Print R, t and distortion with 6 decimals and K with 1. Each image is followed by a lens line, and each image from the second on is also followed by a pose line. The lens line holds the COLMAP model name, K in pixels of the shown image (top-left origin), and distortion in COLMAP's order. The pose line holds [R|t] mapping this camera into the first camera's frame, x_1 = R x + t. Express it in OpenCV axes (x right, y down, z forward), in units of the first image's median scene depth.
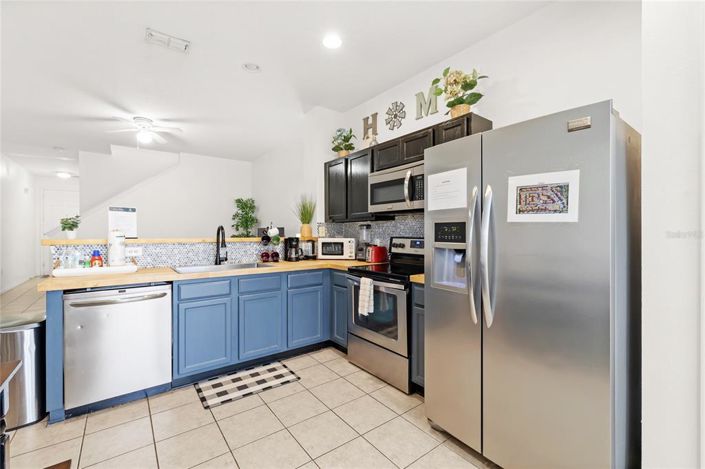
lens RADIAL K [[299.4, 0, 352.2], [0, 299.4, 234.2], [0, 0, 1]] dist [-0.000392, 0.000240]
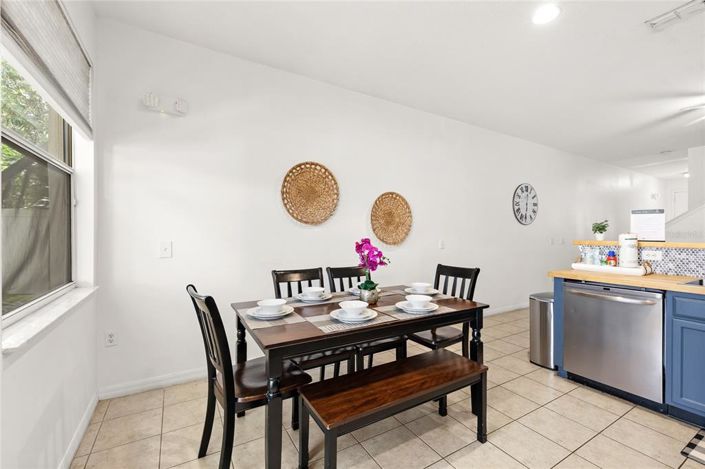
lens RADIAL K [[299.4, 0, 352.3], [0, 299.4, 233.9], [0, 0, 1]] dist [-0.000392, 0.000240]
pose [[-0.113102, 0.000610, -0.993583, 0.353055], [-0.012849, 0.999915, 0.002077, 0.000478], [0.993500, 0.013001, -0.113085, 0.171290]]
